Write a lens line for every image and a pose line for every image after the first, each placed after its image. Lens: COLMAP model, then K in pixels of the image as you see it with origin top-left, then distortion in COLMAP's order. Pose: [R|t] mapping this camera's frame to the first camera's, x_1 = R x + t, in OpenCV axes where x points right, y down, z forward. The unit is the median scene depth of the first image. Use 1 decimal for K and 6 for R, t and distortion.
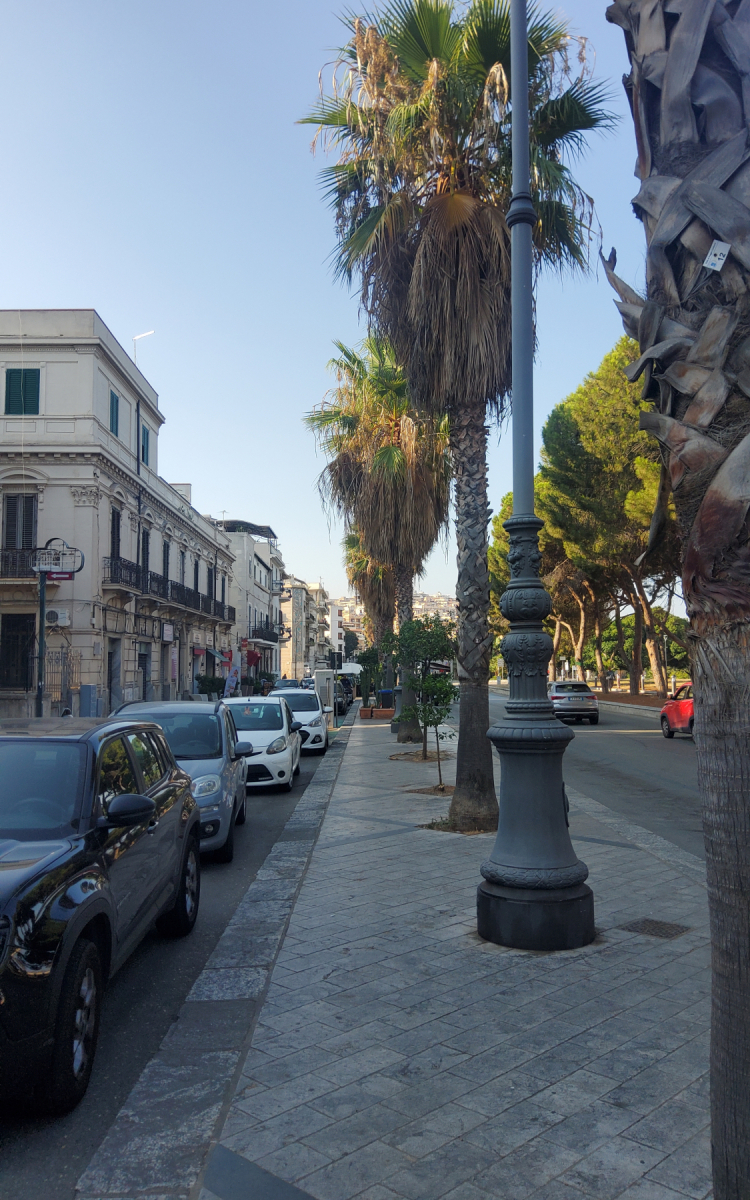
lens RADIAL K [[910.1, 0, 373.6], [0, 910.1, 602.6], [0, 0, 1]] dist [0.000282, 0.000593]
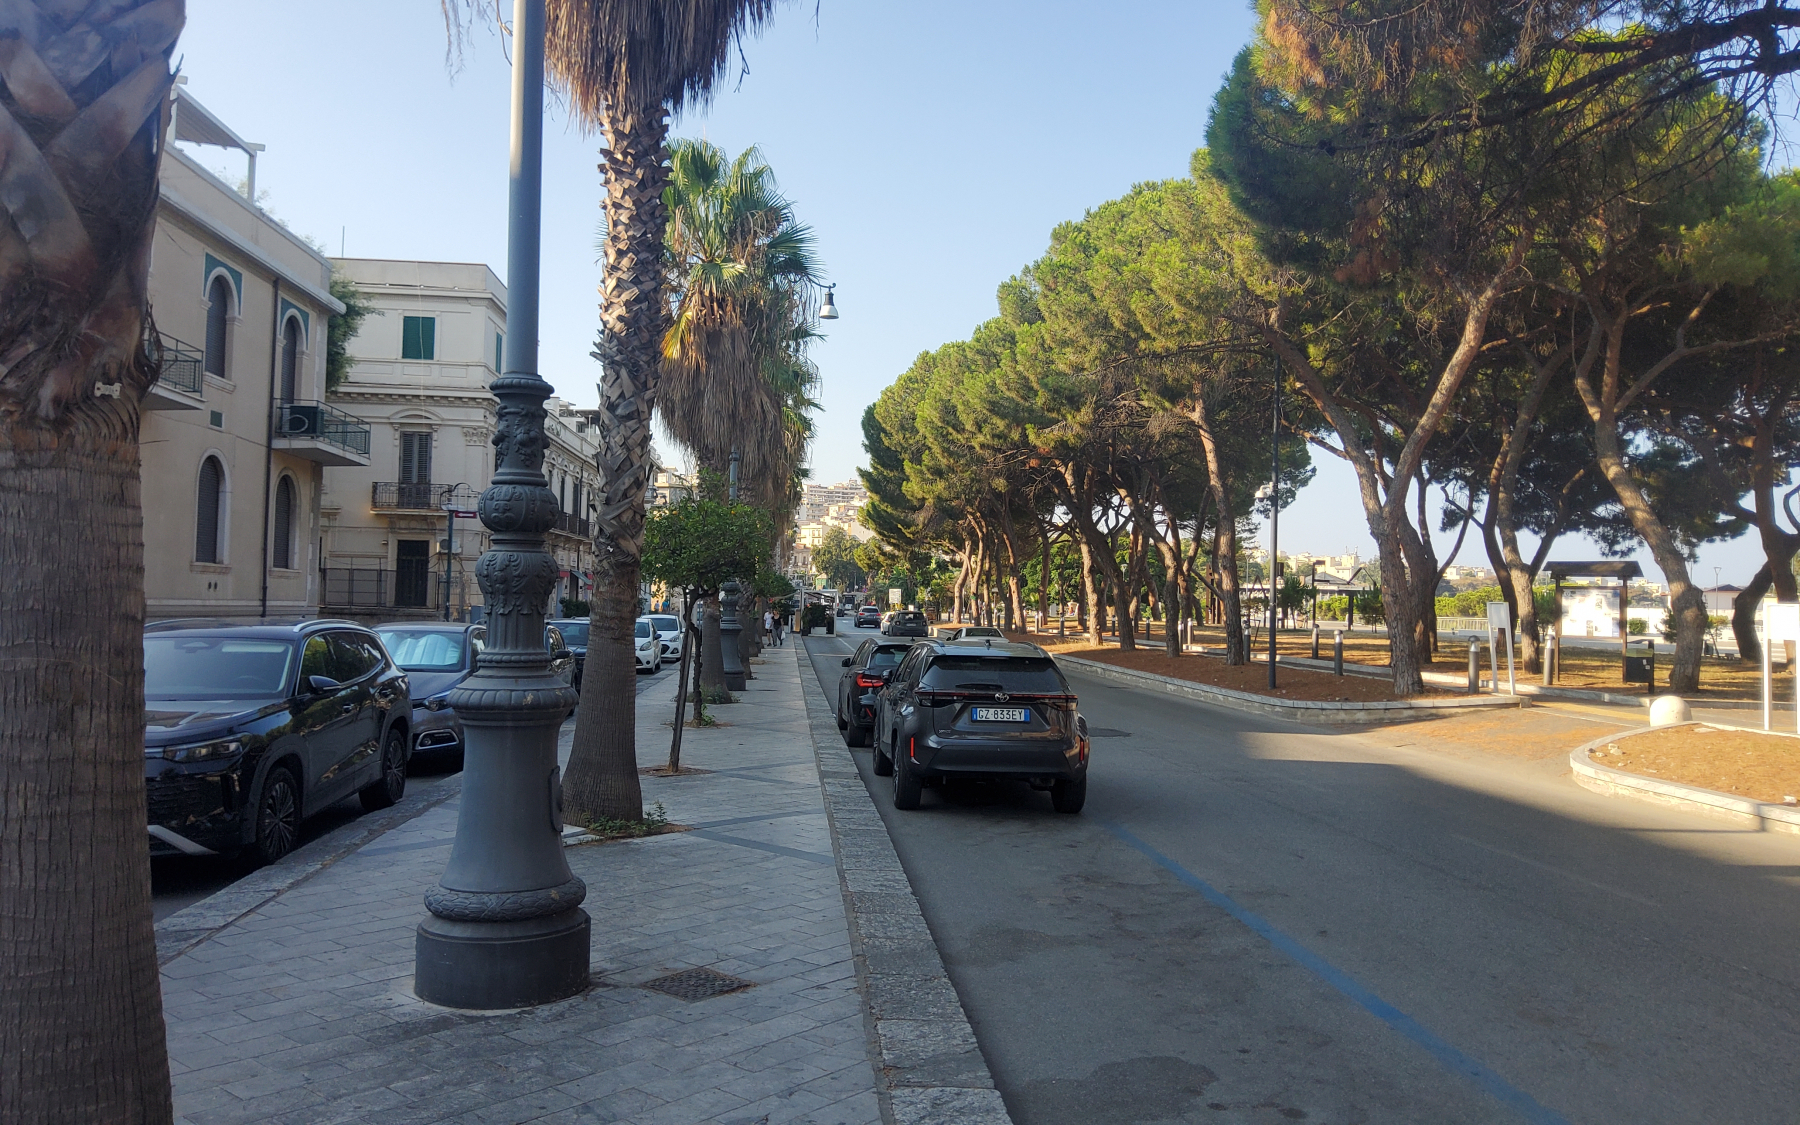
lens RADIAL K [[1365.1, 0, 900.8], [0, 1365.1, 557.3], [0, 0, 1]] dist [0.000282, 0.000593]
pose [[0.996318, 0.032762, 0.079222, 0.071584], [-0.036435, 0.998306, 0.045361, -0.063679], [-0.077602, -0.048081, 0.995824, -0.699214]]
